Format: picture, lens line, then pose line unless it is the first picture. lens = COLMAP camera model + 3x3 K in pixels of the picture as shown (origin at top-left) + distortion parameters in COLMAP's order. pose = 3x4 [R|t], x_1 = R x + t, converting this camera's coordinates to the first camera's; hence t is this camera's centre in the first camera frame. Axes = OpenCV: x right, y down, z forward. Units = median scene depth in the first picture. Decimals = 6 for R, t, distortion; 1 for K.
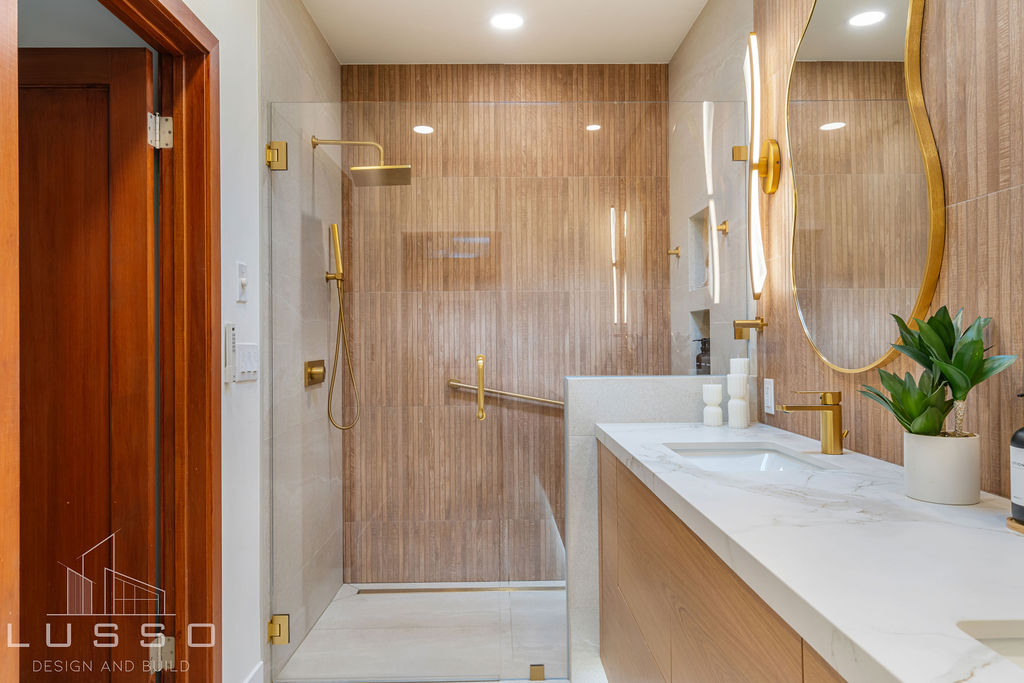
lens RADIAL K [[680.2, 0, 509.4], [0, 680.2, 345.5], [0, 0, 1]] dist [0.002706, 0.001250]
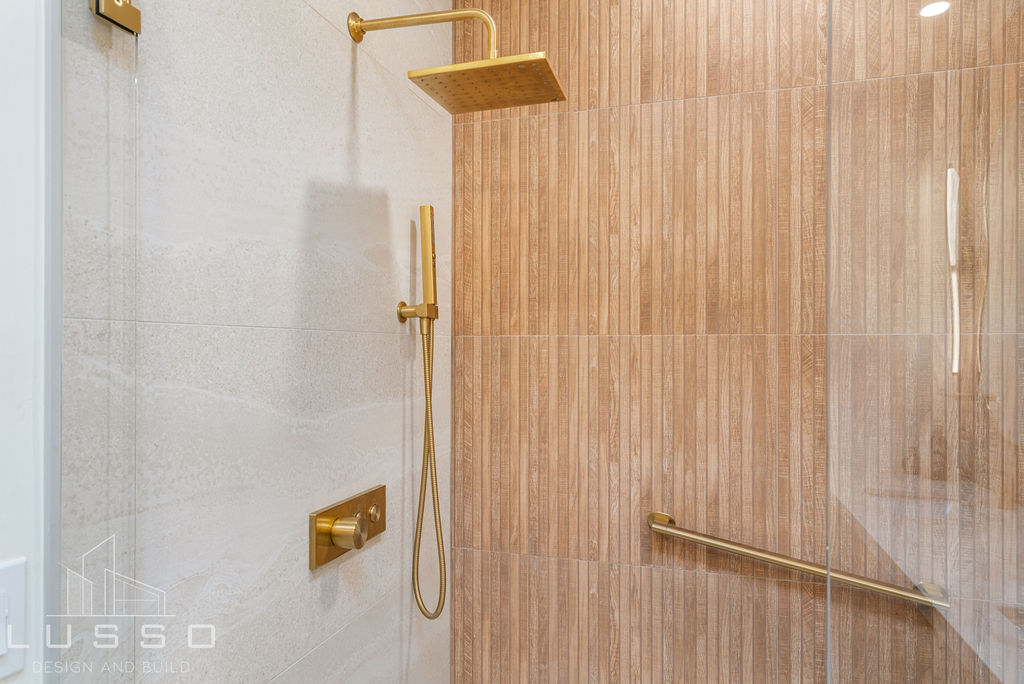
lens RADIAL K [[680.2, 0, 509.4], [0, 680.2, 346.0], [0, 0, 1]] dist [0.002706, 0.001250]
pose [[0.951076, 0.008379, -0.308843, -0.034962], [-0.010333, 0.999936, -0.004693, -0.067939], [0.308784, 0.007655, 0.951102, 0.499313]]
